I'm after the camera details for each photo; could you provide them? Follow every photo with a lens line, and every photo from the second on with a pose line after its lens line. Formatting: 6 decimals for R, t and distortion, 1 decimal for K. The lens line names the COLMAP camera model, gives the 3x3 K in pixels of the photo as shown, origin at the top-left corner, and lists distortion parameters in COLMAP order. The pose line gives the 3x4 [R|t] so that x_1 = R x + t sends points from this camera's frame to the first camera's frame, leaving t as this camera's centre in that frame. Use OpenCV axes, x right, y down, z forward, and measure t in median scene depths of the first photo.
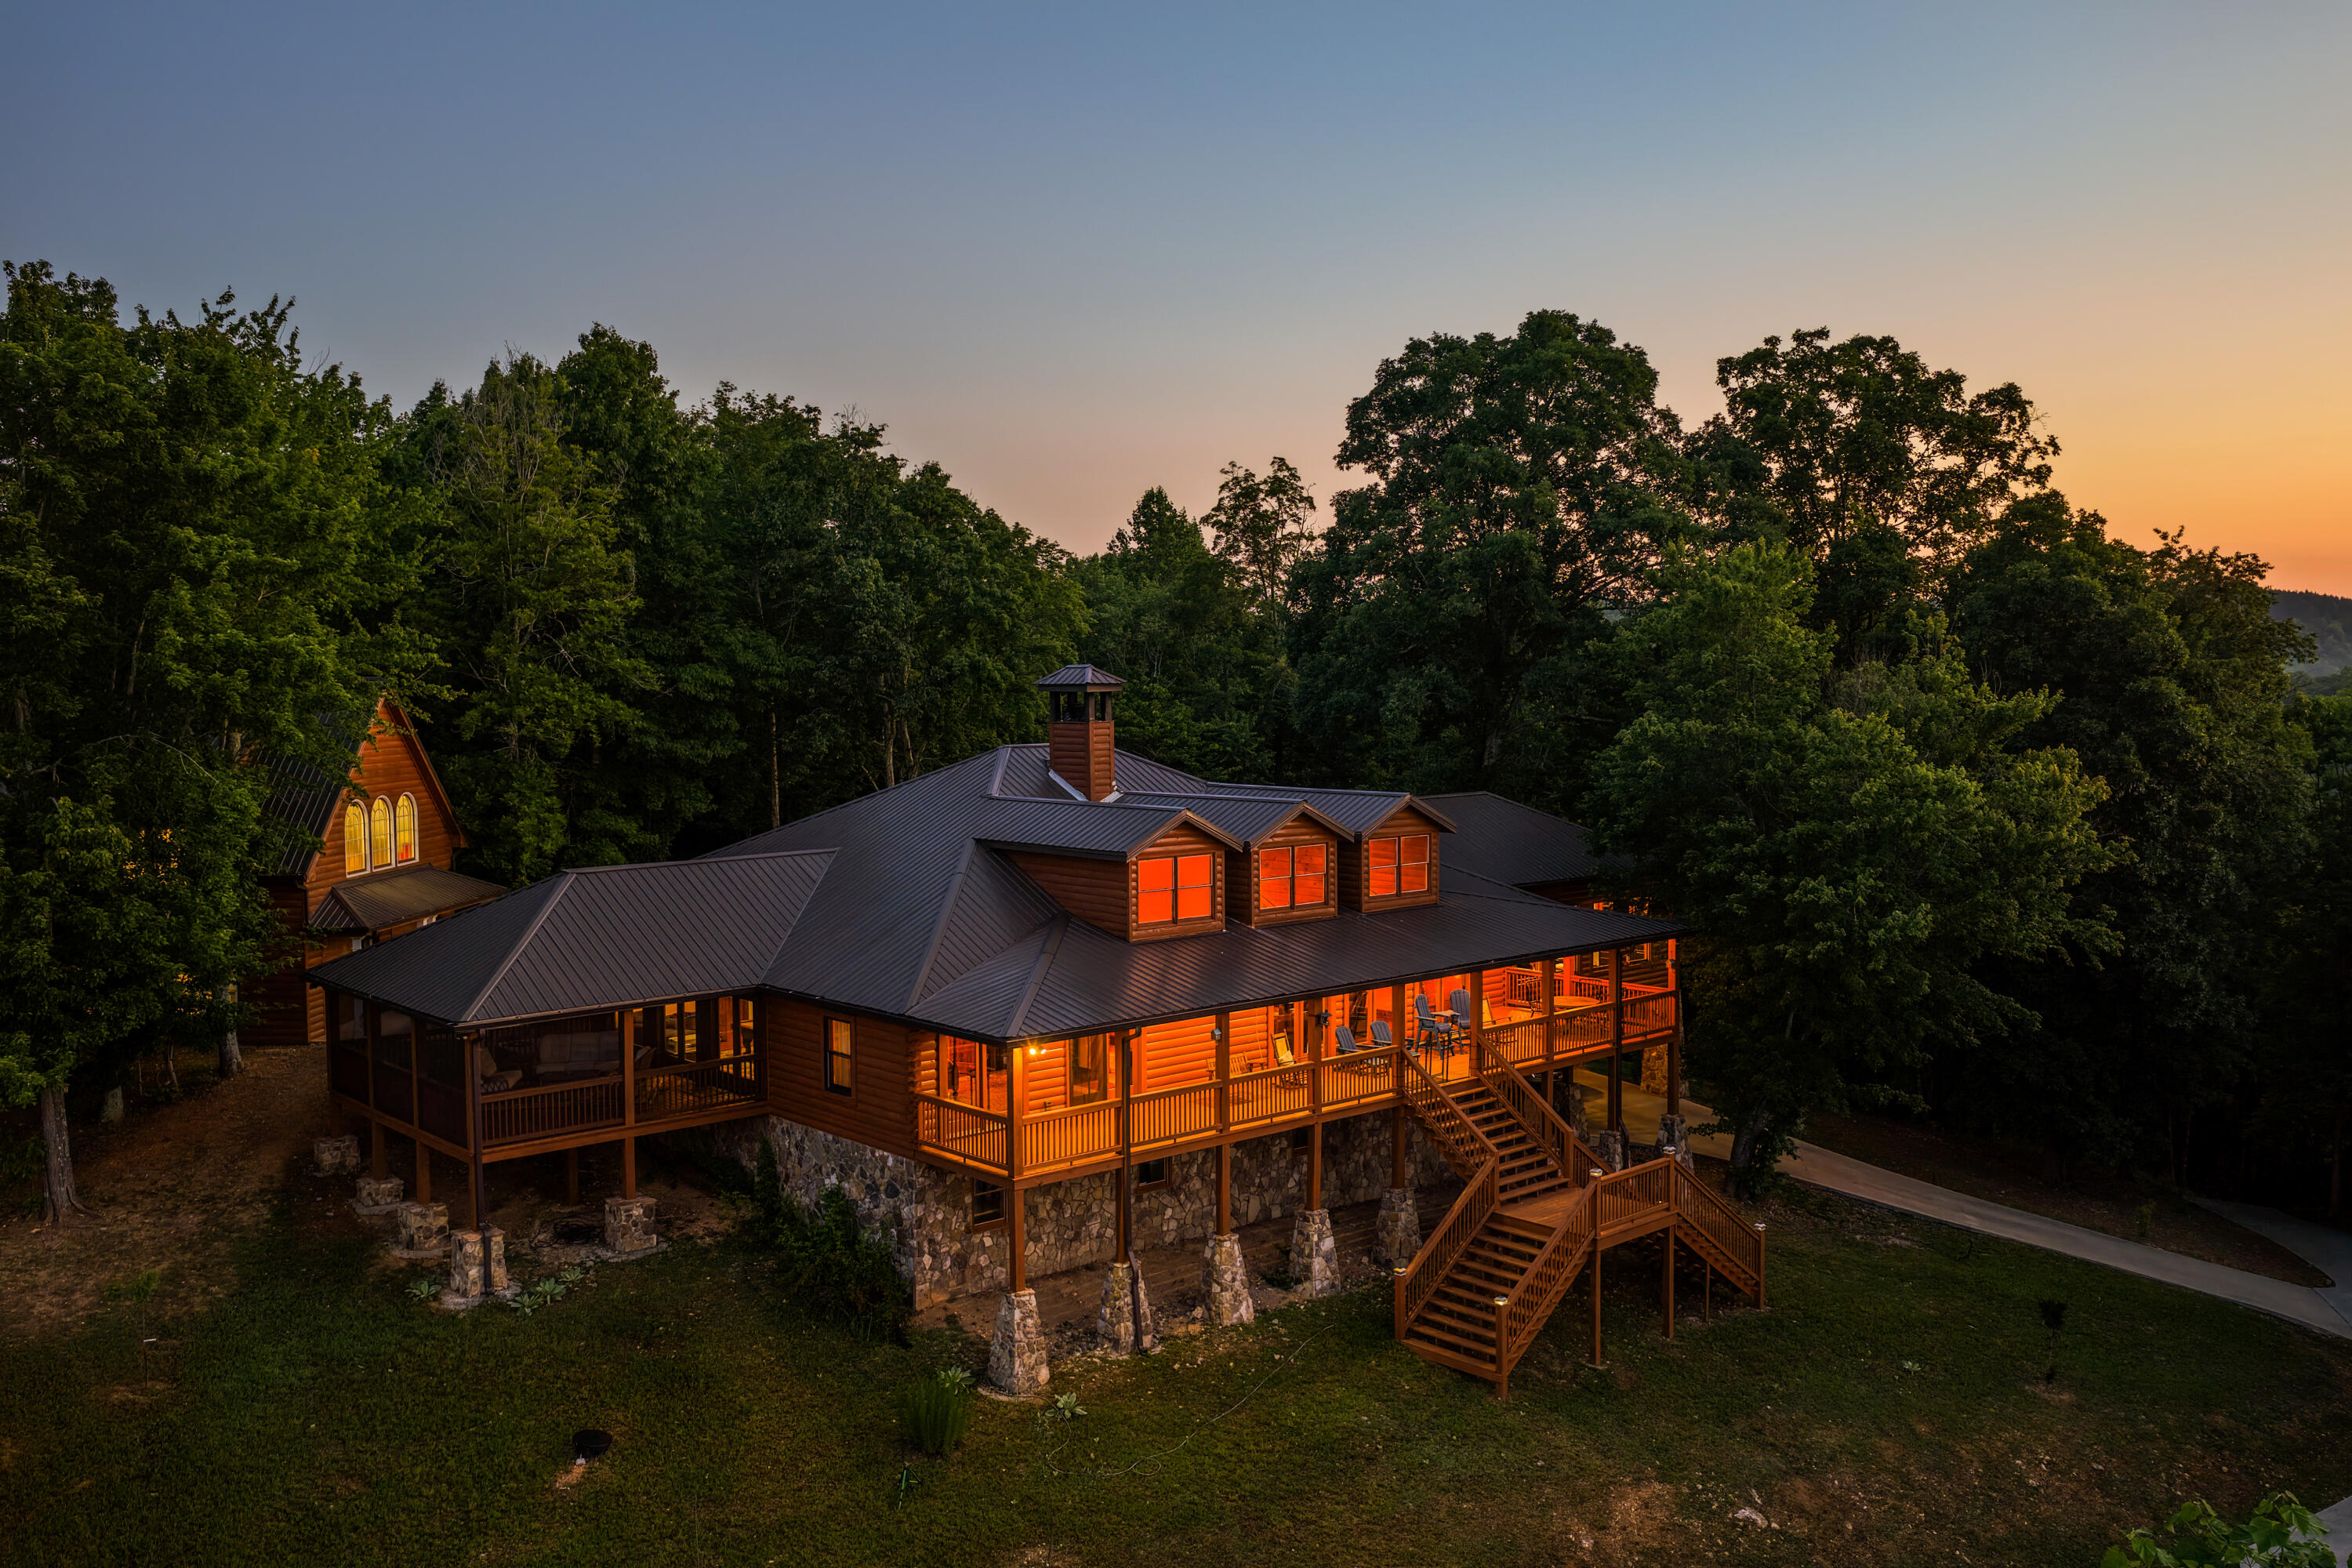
lens RADIAL K [[1951.8, 0, 1181.2], [0, 1951.8, 772.9], [0, 0, 1]] dist [-0.016147, 0.046710]
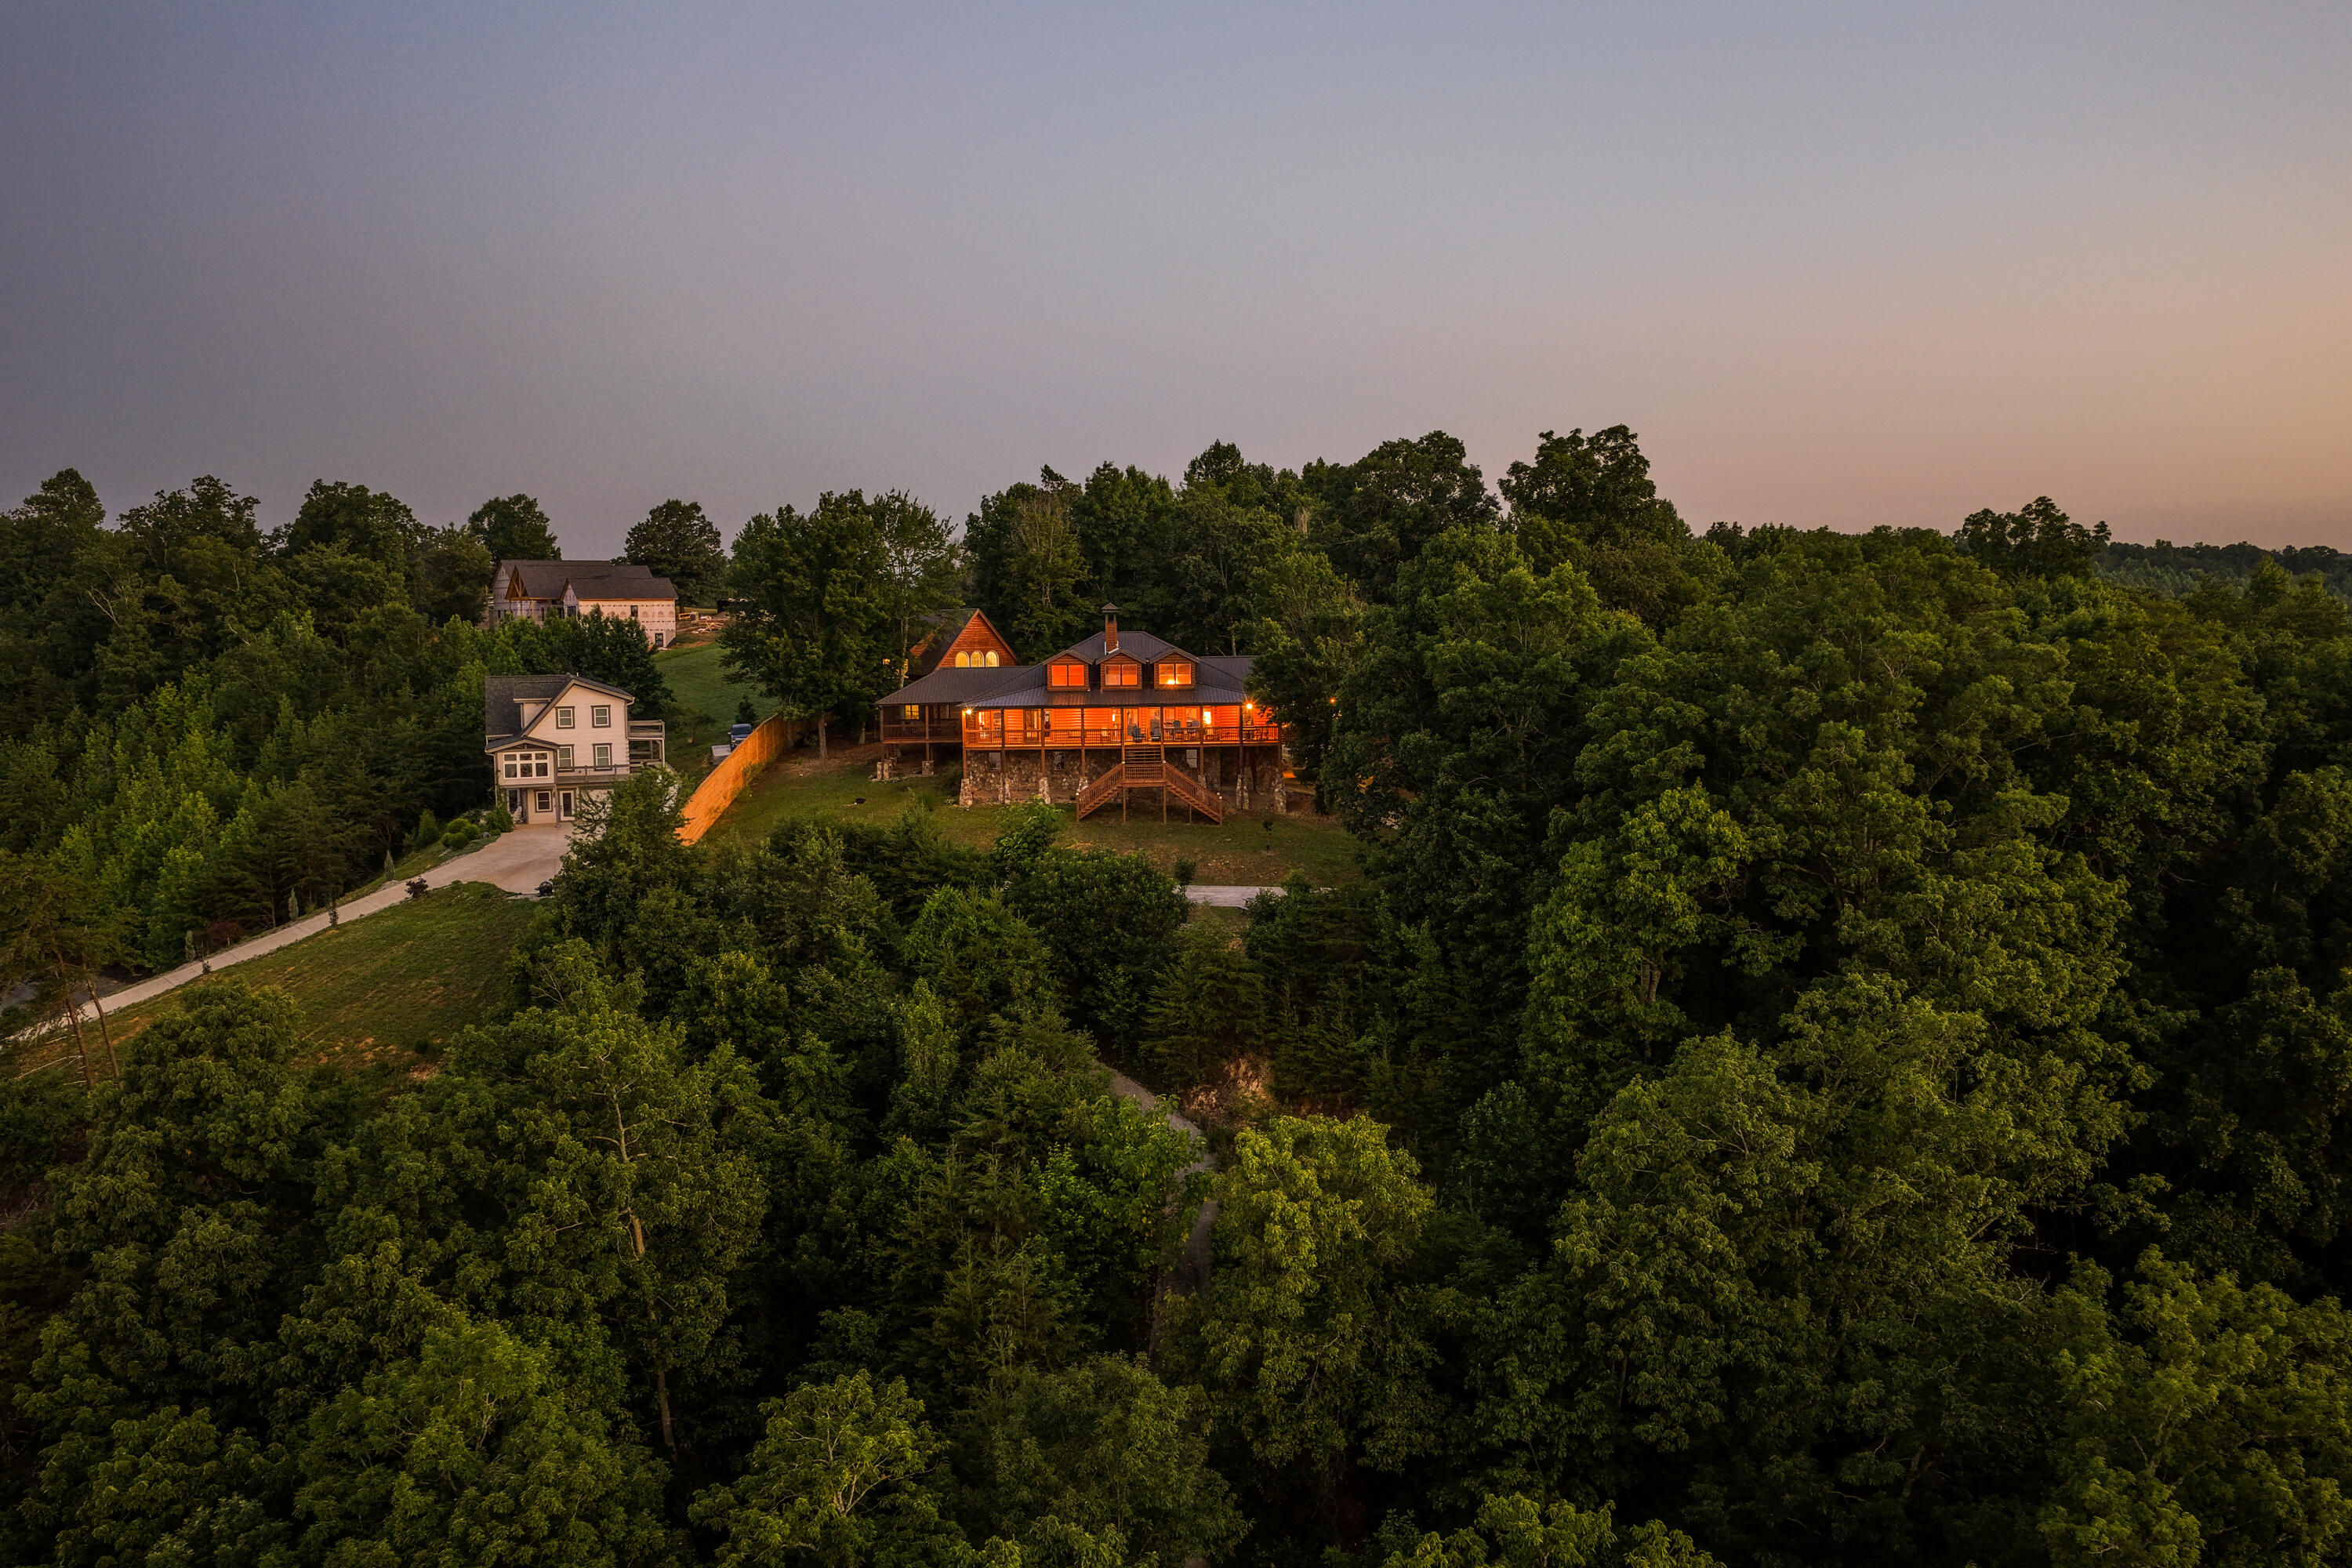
lens RADIAL K [[1951.8, 0, 1181.2], [0, 1951.8, 772.9], [0, 0, 1]] dist [-0.016147, 0.046710]
pose [[0.761060, 0.048393, -0.646874, 2.233659], [-0.025376, 0.998671, 0.044855, 0.073242], [0.648185, -0.017723, 0.761277, -1.296458]]
